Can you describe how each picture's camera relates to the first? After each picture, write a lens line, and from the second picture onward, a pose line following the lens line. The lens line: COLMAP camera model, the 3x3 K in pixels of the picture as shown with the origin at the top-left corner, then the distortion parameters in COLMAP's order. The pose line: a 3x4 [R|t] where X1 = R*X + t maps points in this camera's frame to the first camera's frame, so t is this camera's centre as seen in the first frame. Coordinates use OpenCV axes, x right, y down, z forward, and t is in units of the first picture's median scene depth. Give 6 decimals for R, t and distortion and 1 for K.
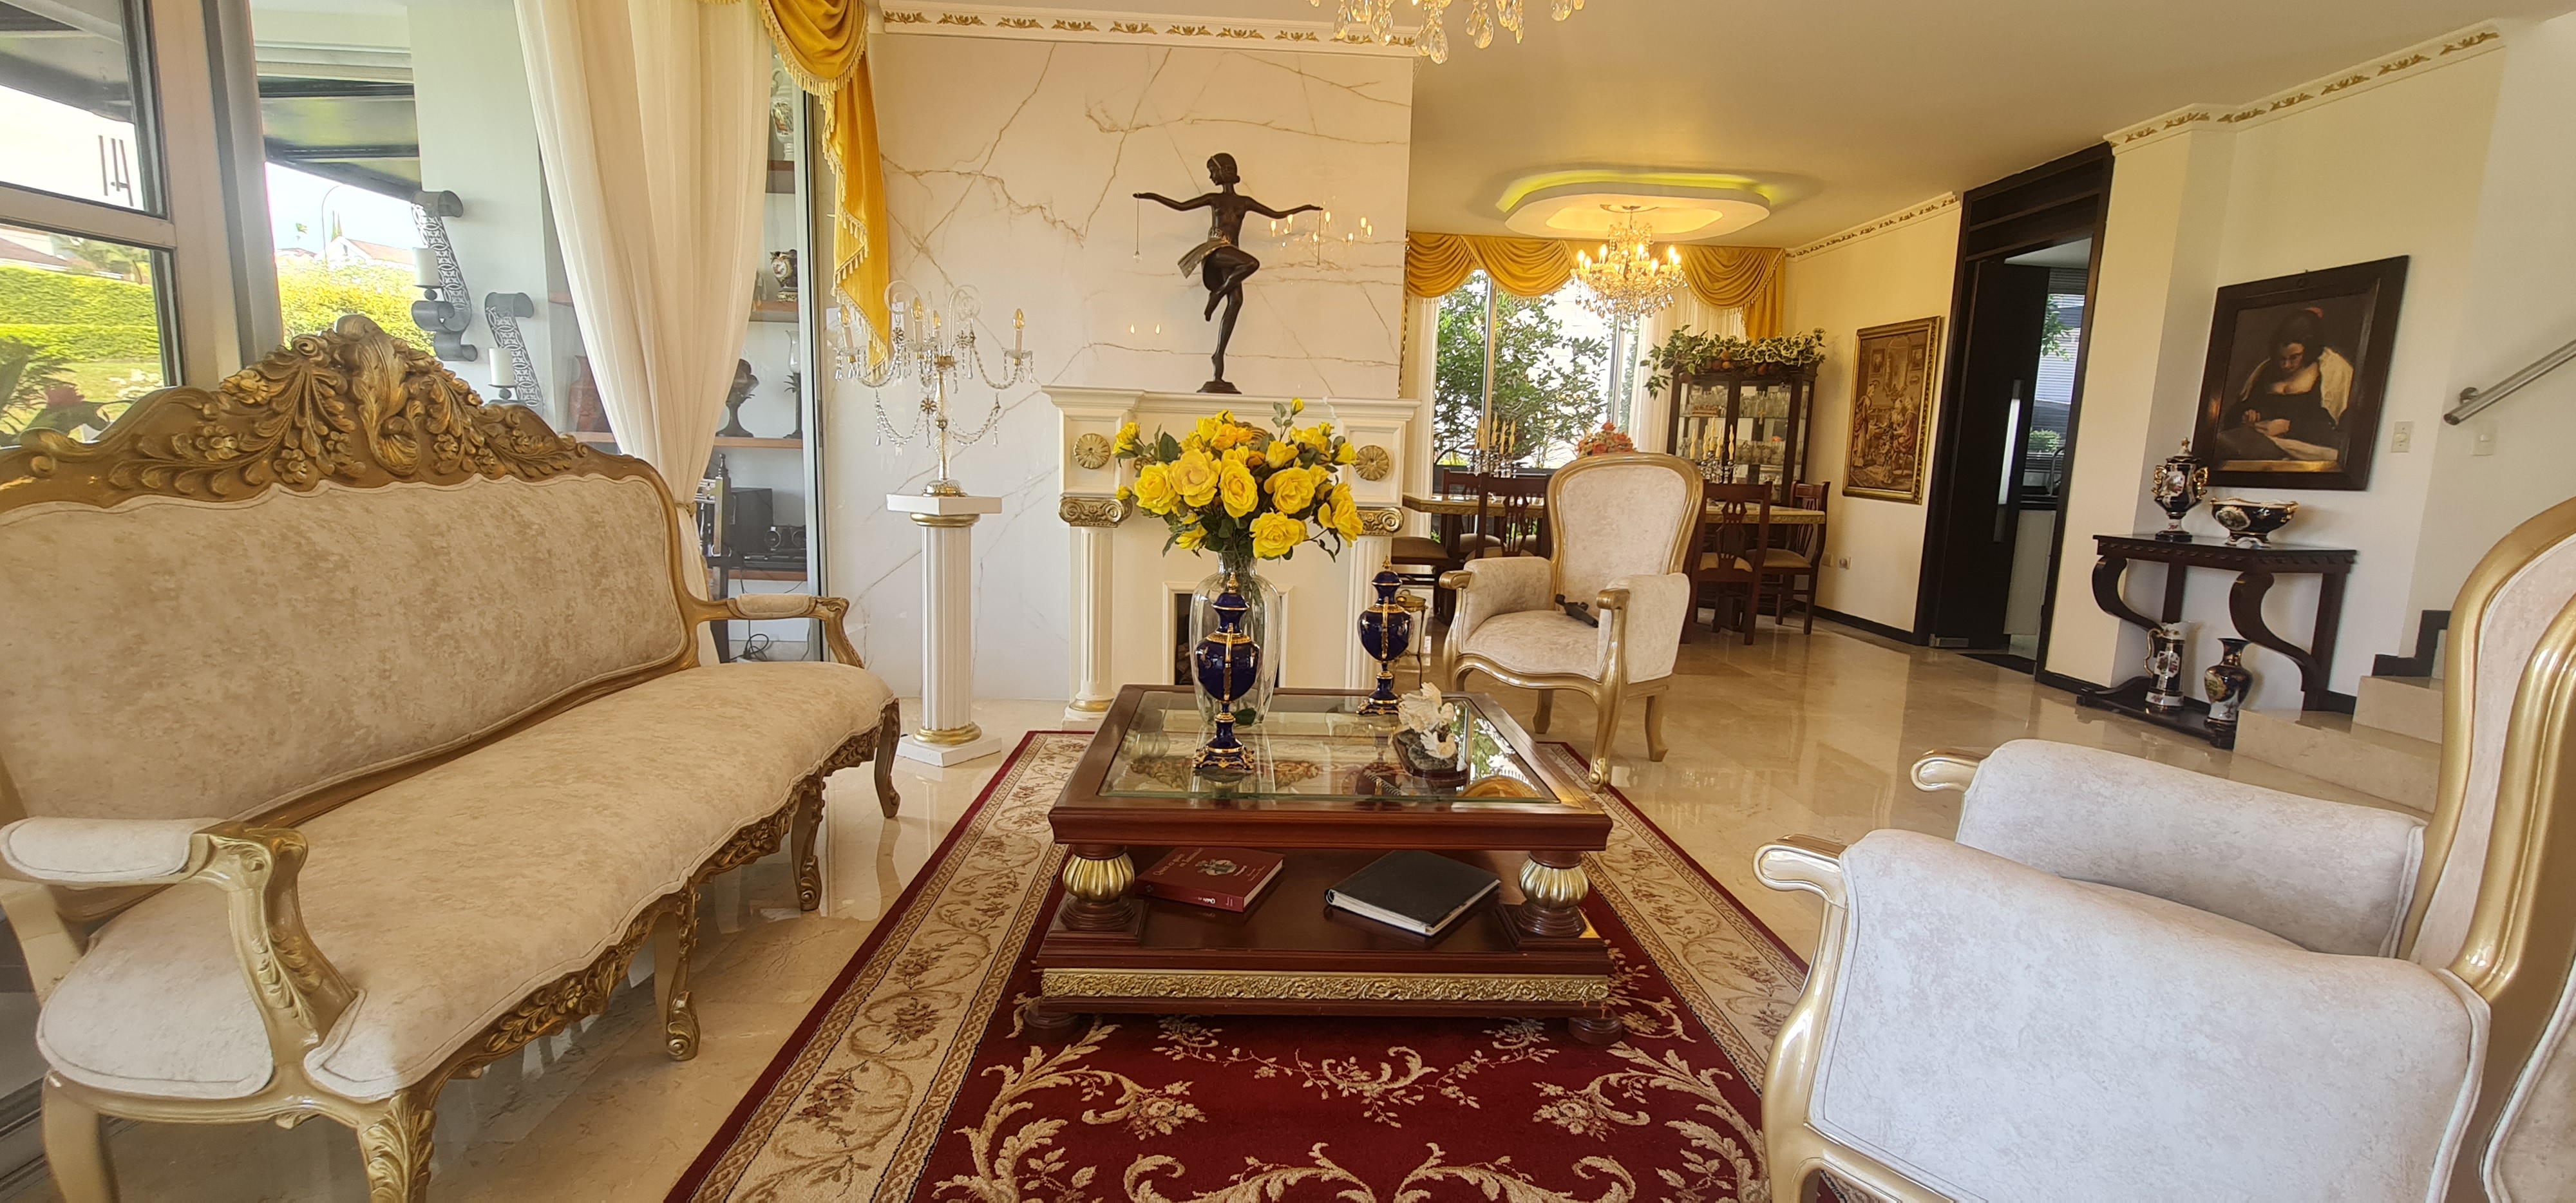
lens RADIAL K [[1049.6, 0, 1296.2], [0, 1049.6, 604.7], [0, 0, 1]] dist [-0.005551, 0.000178]
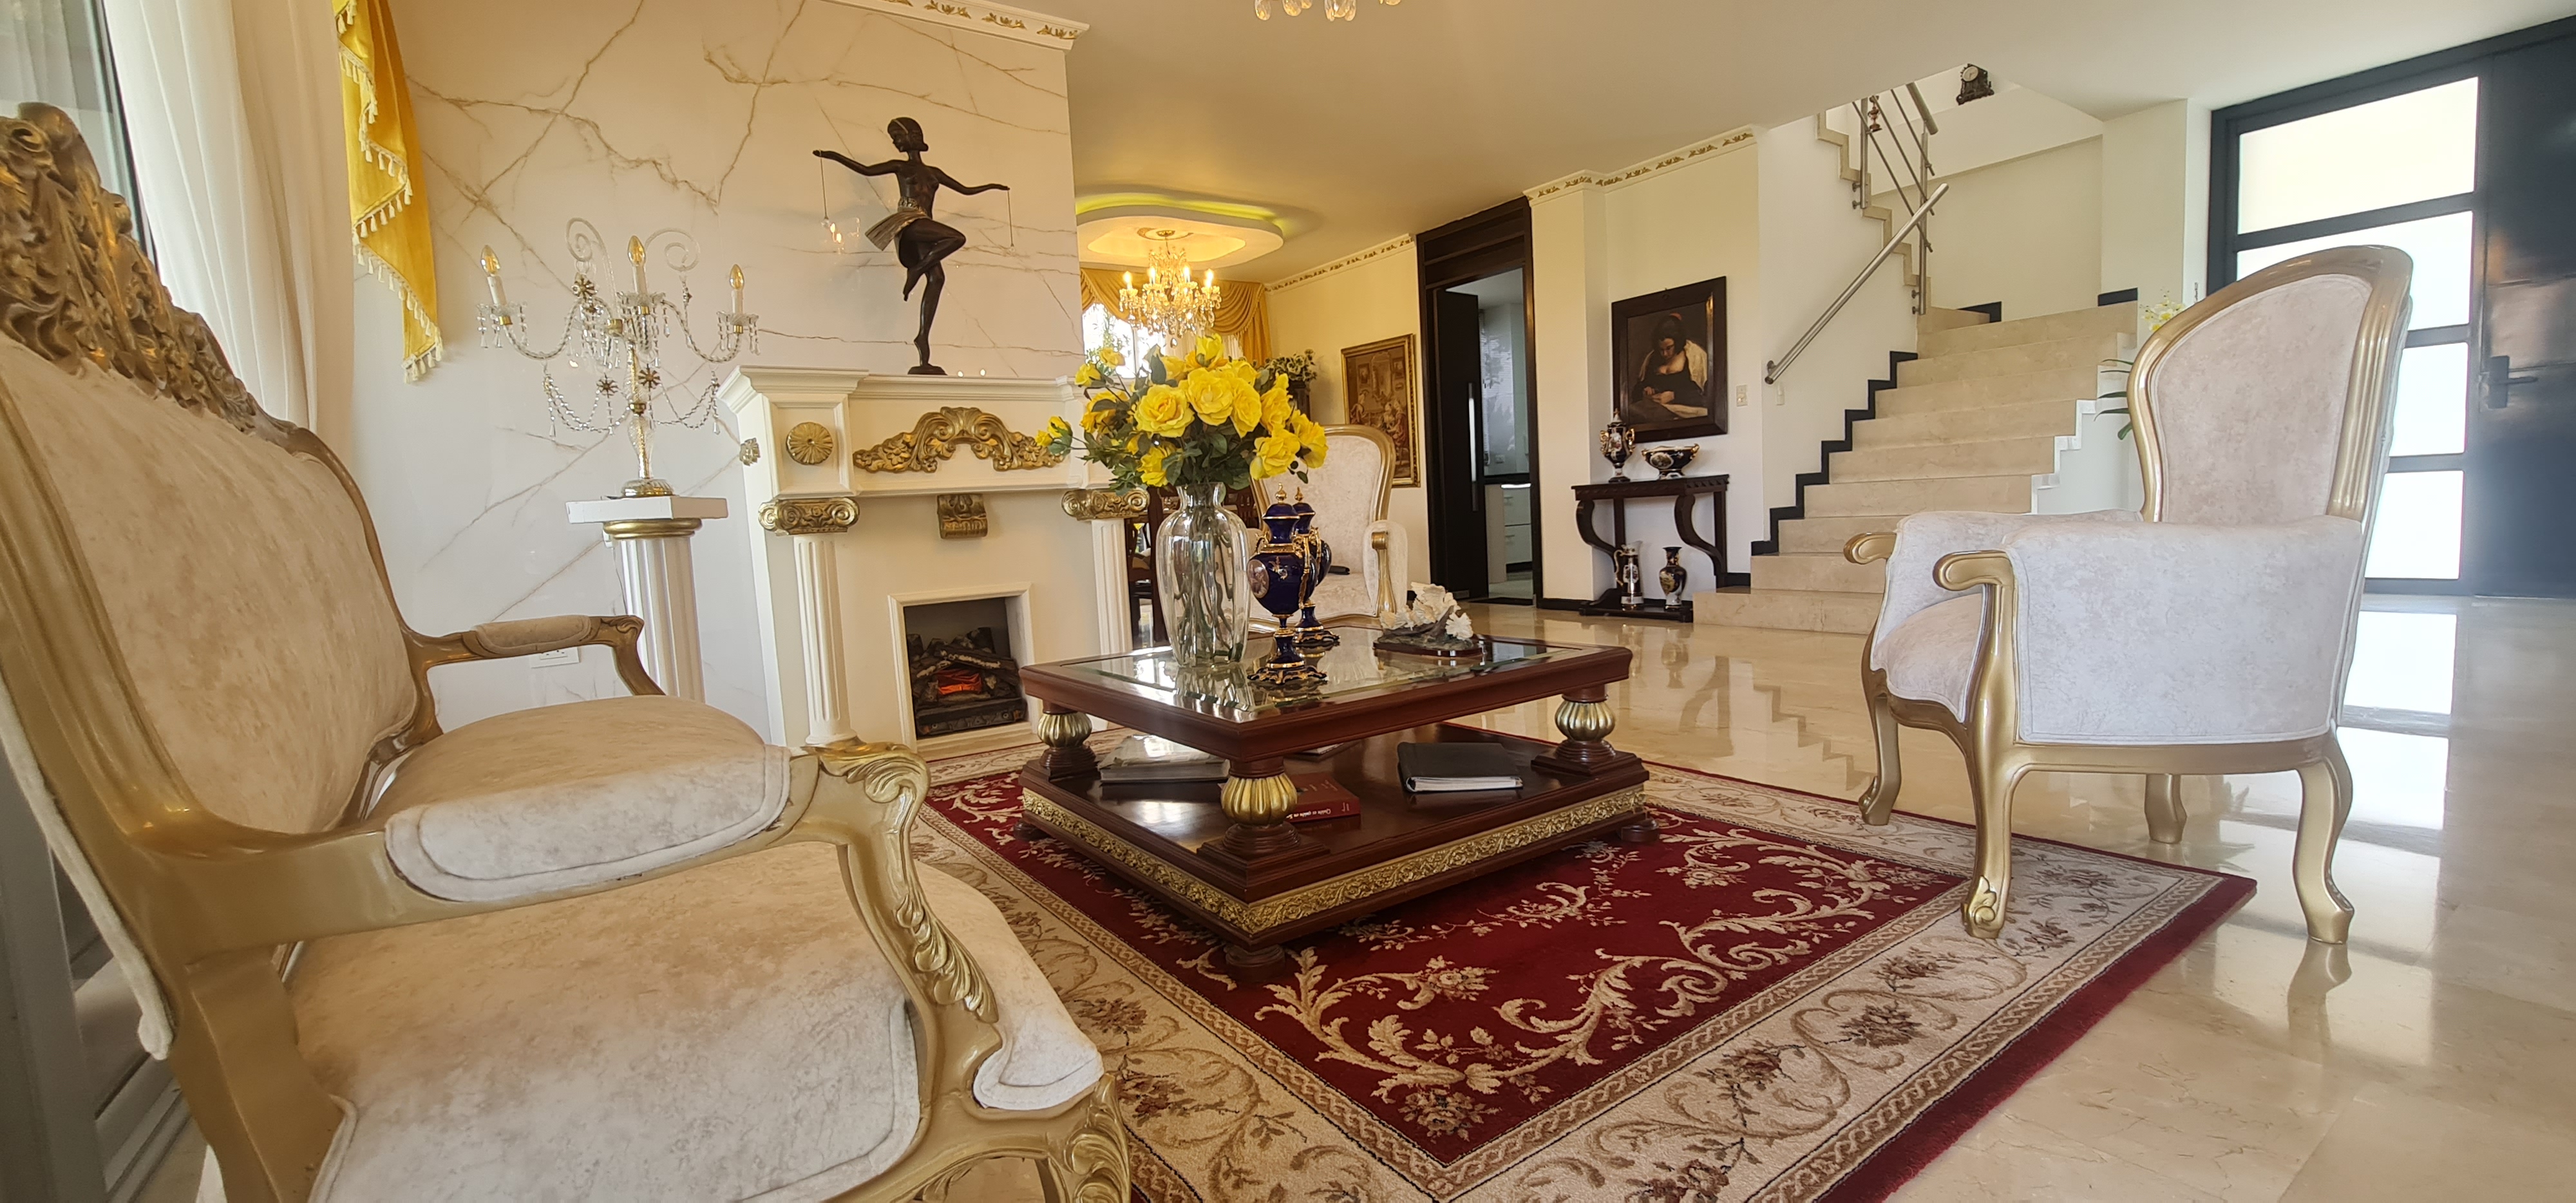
lens RADIAL K [[1049.6, 0, 1296.2], [0, 1049.6, 604.7], [0, 0, 1]] dist [-0.005551, 0.000178]
pose [[0.838969, -0.129146, 0.528633, -0.273502], [0.159159, 0.987187, -0.011422, 0.044757], [-0.520384, 0.093719, 0.848774, 0.075100]]
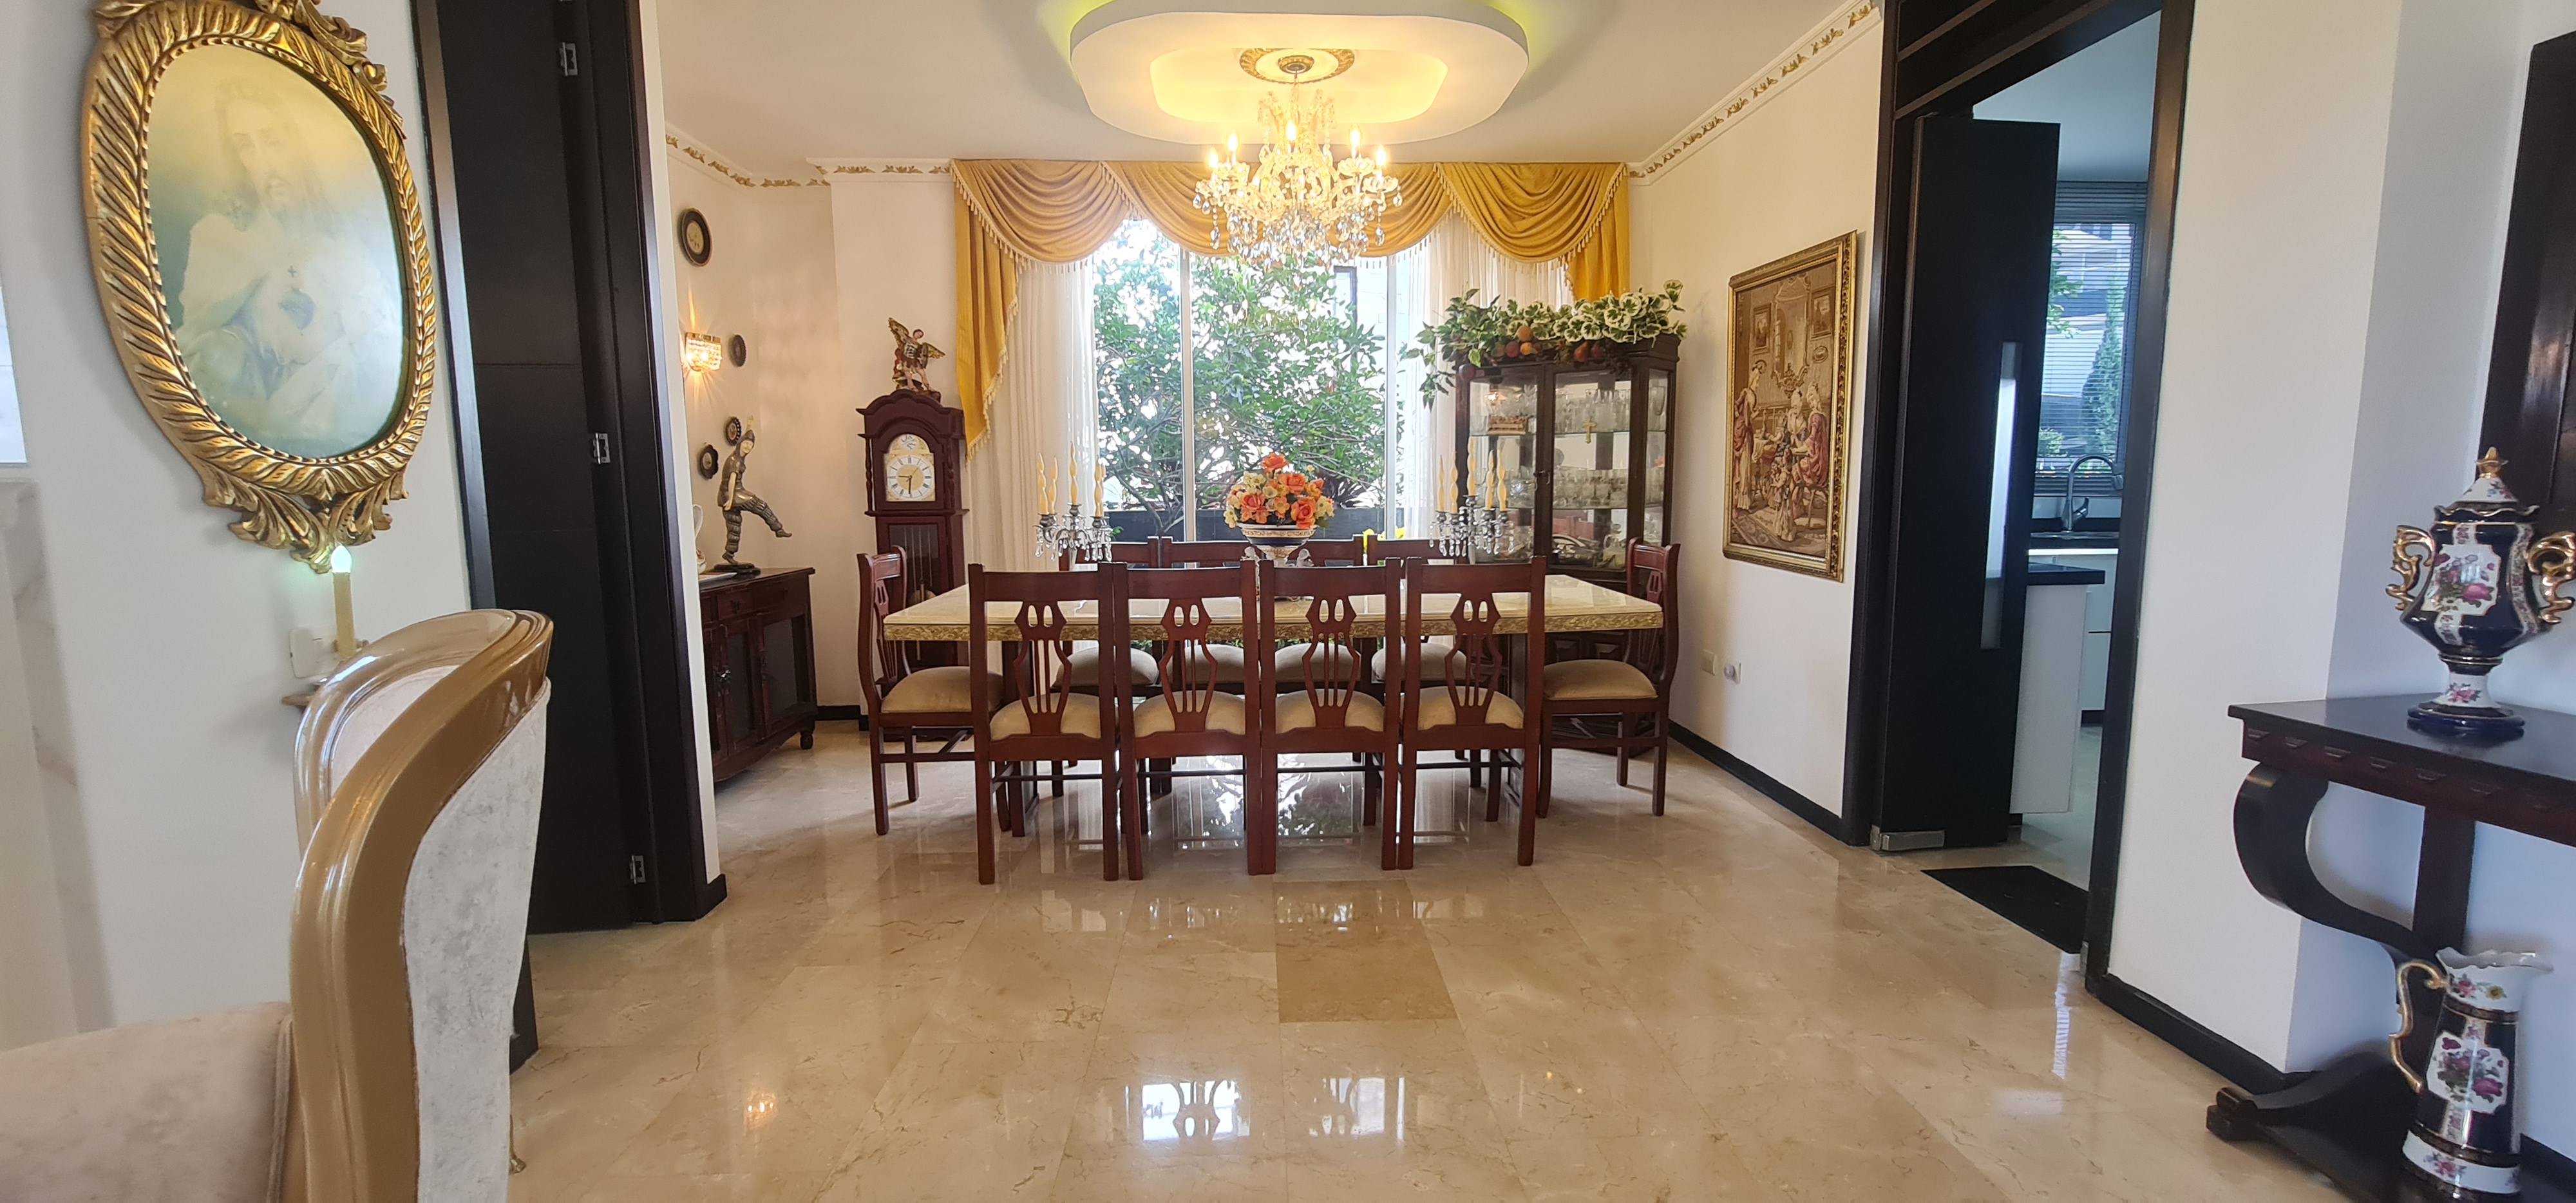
lens RADIAL K [[1049.6, 0, 1296.2], [0, 1049.6, 604.7], [0, 0, 1]] dist [-0.005551, 0.000178]
pose [[0.999175, -0.040603, -0.000636, 0.457158], [0.040573, 0.998840, -0.025939, -0.118072], [0.001688, 0.025892, 0.999663, 0.668041]]
